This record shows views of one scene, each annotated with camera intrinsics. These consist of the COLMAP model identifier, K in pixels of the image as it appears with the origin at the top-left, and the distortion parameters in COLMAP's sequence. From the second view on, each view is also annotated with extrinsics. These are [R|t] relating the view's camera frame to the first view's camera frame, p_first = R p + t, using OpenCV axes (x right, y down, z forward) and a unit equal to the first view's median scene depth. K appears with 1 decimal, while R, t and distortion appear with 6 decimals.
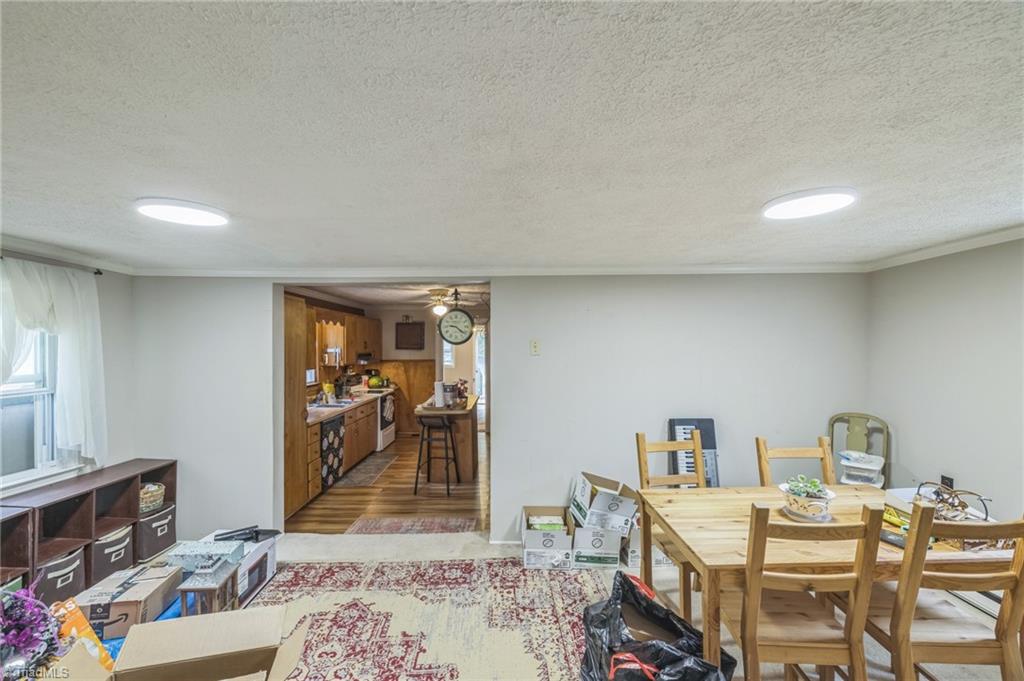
lens RADIAL K [[433.8, 0, 509.0], [0, 433.8, 343.0], [0, 0, 1]] dist [0.002650, 0.001257]
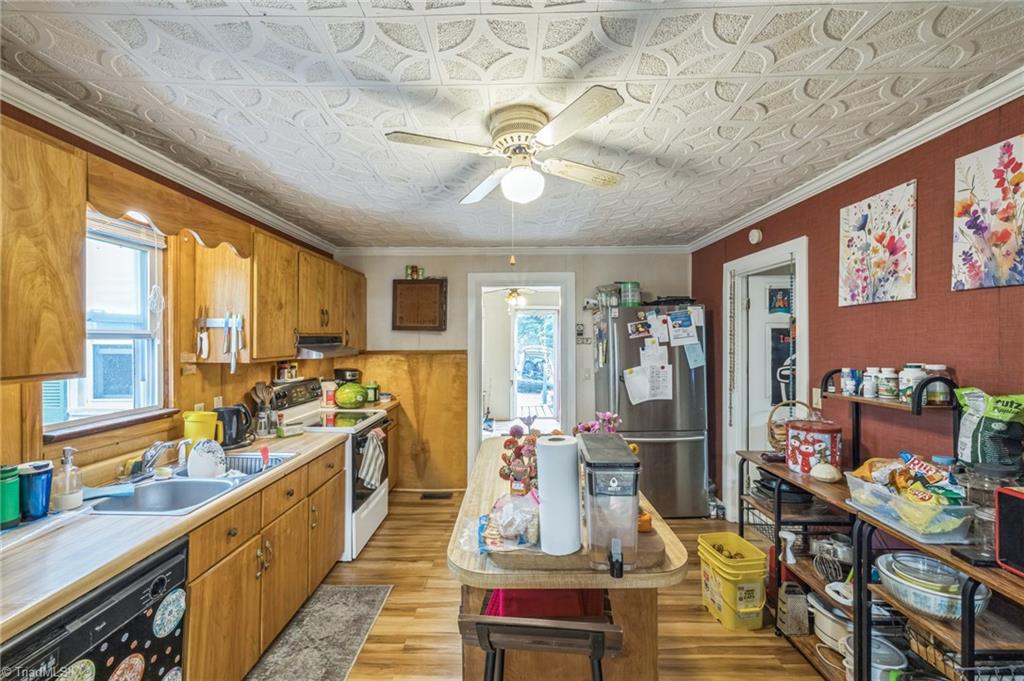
lens RADIAL K [[433.8, 0, 511.3], [0, 433.8, 338.3], [0, 0, 1]] dist [0.002650, 0.001257]
pose [[0.999973, 0.003715, -0.006387, -0.125756], [-0.003704, 0.999992, 0.001725, 0.024952], [0.006393, -0.001701, 0.999978, 0.526742]]
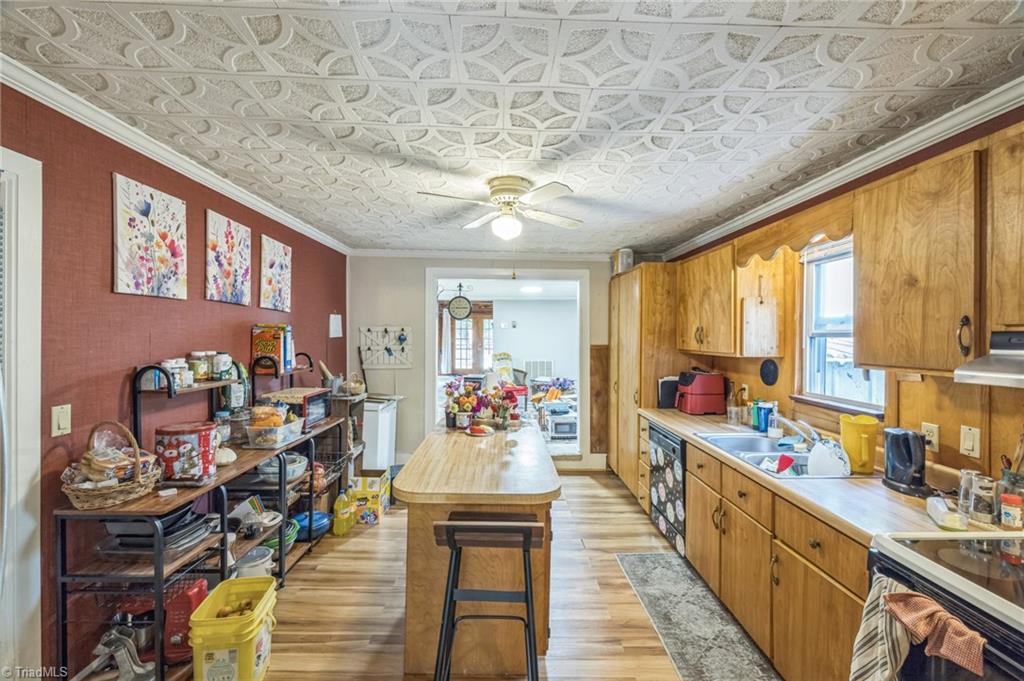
lens RADIAL K [[433.8, 0, 509.5], [0, 433.8, 338.0], [0, 0, 1]] dist [0.002650, 0.001257]
pose [[-0.999987, -0.003593, -0.003521, -0.122267], [-0.003588, 0.999992, -0.001545, 0.028406], [0.003527, -0.001533, -0.999993, 1.101652]]
